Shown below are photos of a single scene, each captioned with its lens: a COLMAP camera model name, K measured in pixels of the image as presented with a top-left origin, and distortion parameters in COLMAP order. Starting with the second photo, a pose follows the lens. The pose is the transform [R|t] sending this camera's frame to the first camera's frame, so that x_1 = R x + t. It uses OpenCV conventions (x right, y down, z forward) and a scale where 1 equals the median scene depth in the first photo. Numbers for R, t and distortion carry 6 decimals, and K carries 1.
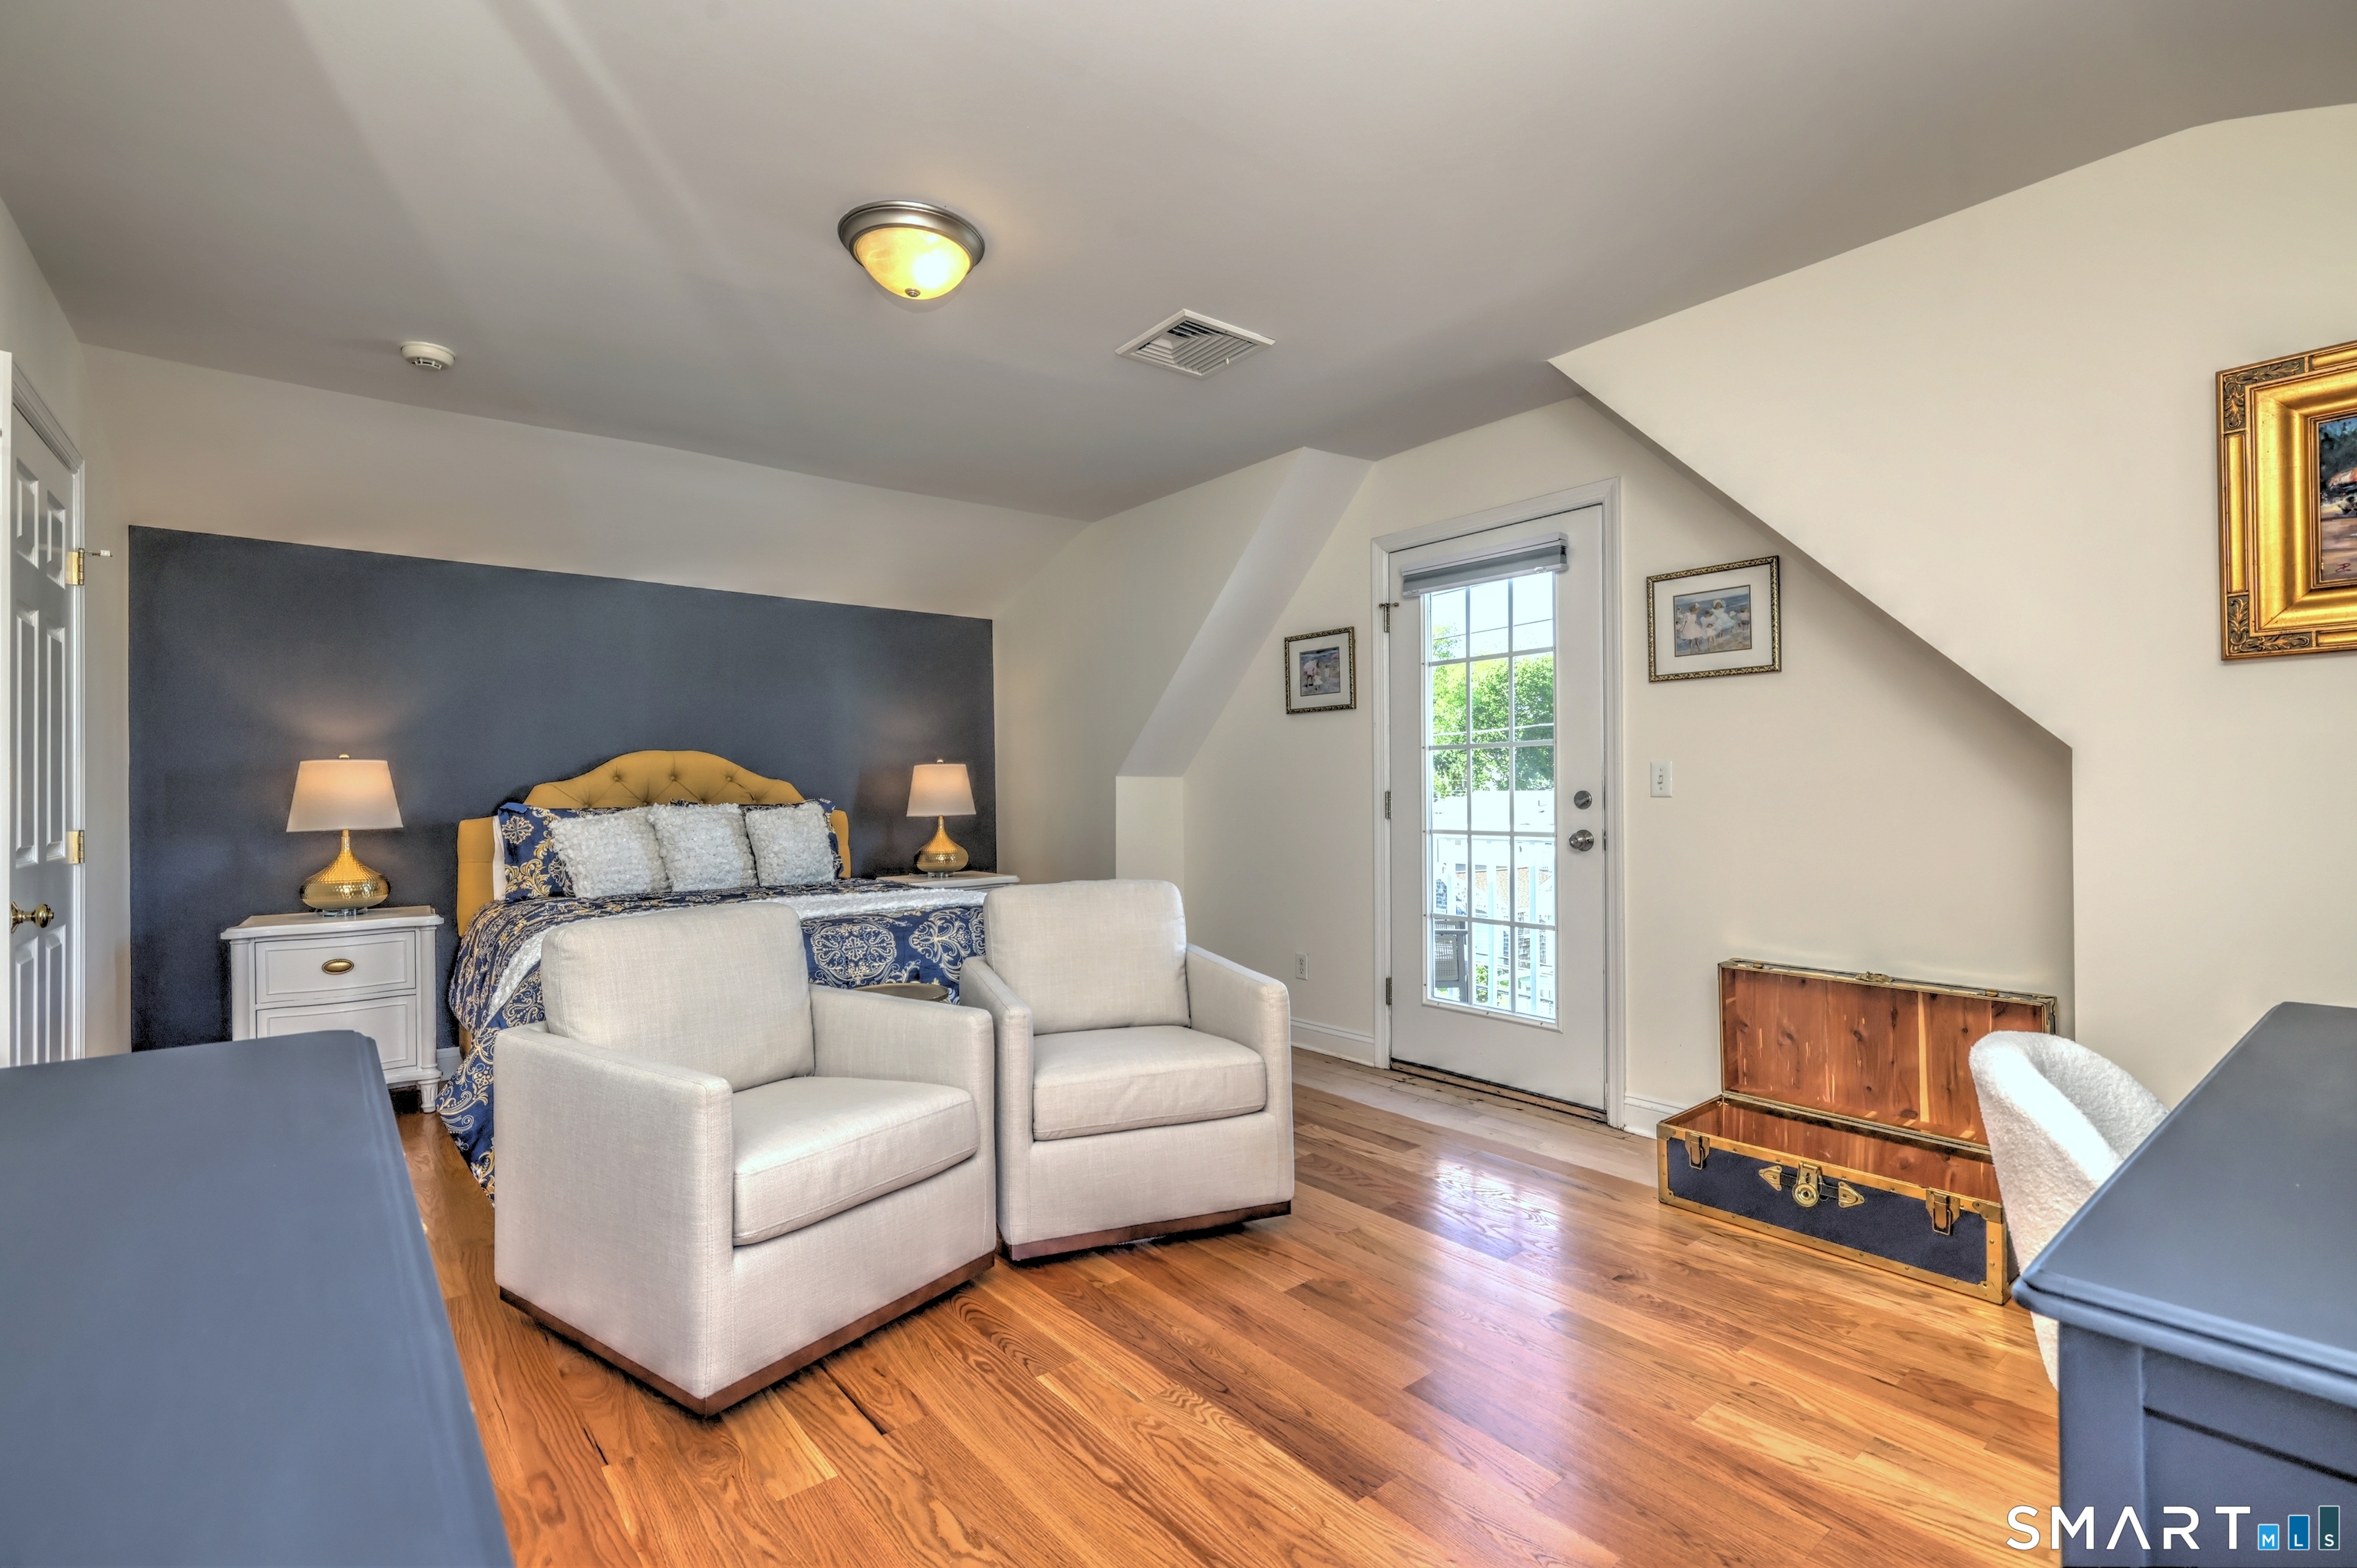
lens RADIAL K [[1061.2, 0, 1171.7], [0, 1061.2, 782.2], [0, 0, 1]] dist [0.001266, 0.000330]
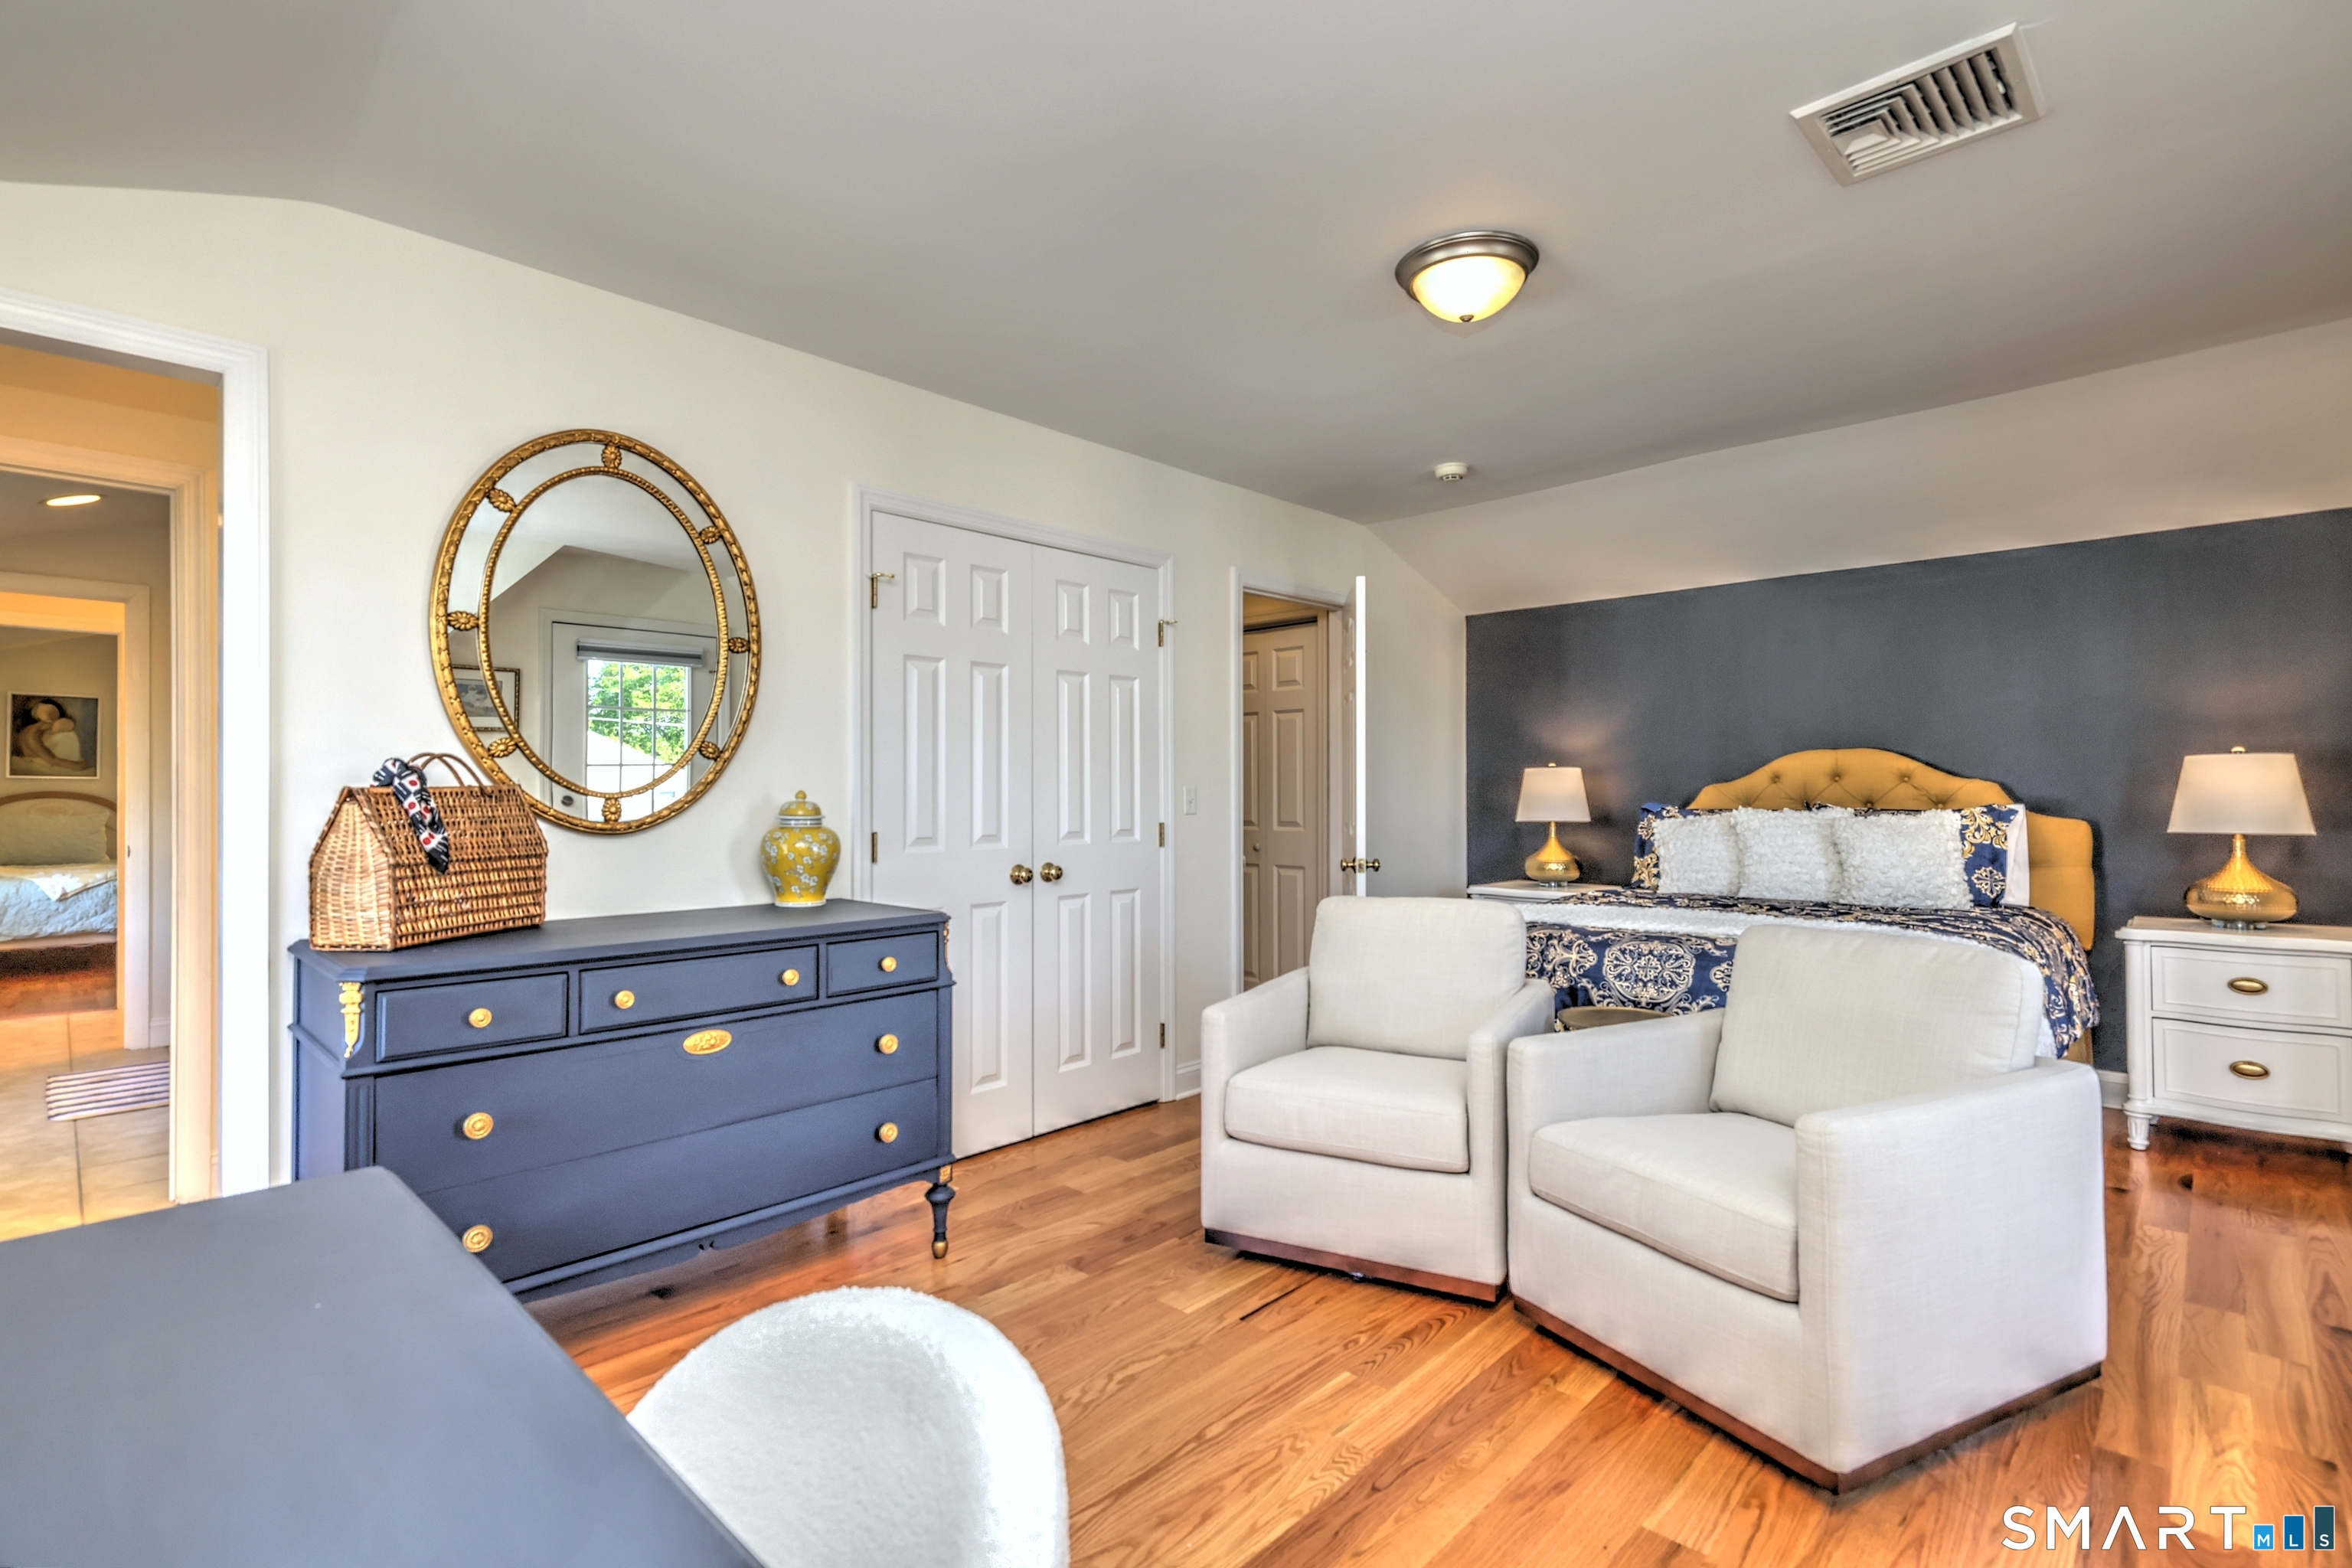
lens RADIAL K [[1059.0, 0, 1169.2], [0, 1059.0, 782.3], [0, 0, 1]] dist [0.001266, 0.000330]
pose [[0.130786, 0.000529, -0.991411, 0.580975], [0.013230, 0.999910, 0.002279, -0.016338], [0.991322, -0.013415, 0.130767, 0.458224]]
